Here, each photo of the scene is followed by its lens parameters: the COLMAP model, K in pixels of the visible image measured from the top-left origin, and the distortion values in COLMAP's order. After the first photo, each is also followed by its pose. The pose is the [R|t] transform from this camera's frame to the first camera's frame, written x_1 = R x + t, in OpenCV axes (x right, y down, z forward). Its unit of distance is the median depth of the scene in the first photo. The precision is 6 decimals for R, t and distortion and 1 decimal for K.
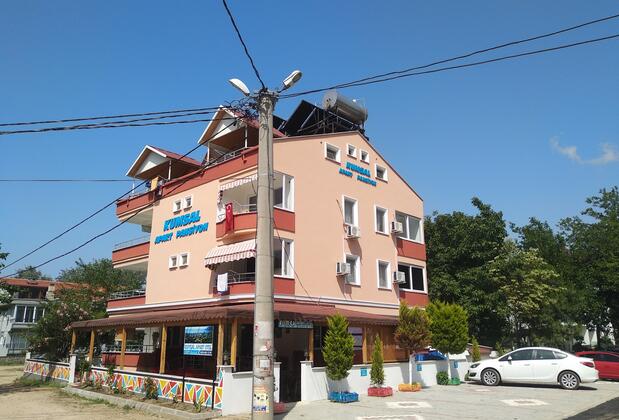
lens RADIAL K [[480.5, 0, 309.4], [0, 480.5, 208.6], [0, 0, 1]] dist [0.013947, -0.035779]
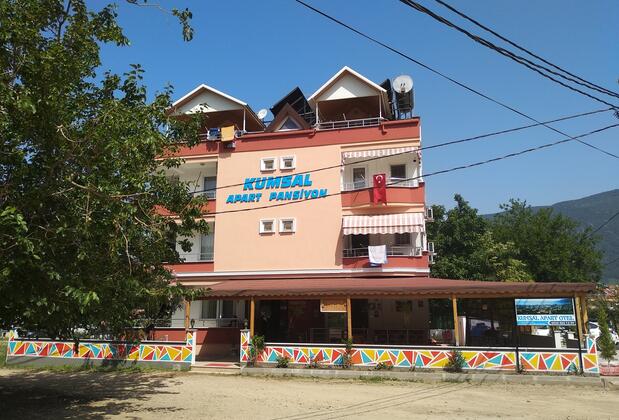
lens RADIAL K [[480.5, 0, 308.2], [0, 480.5, 211.0], [0, 0, 1]] dist [0.013947, -0.035779]
pose [[0.872386, 0.107437, 0.476865, -0.672049], [-0.131074, 0.991236, 0.016465, 0.059588], [-0.470917, -0.076869, 0.878822, 0.189384]]
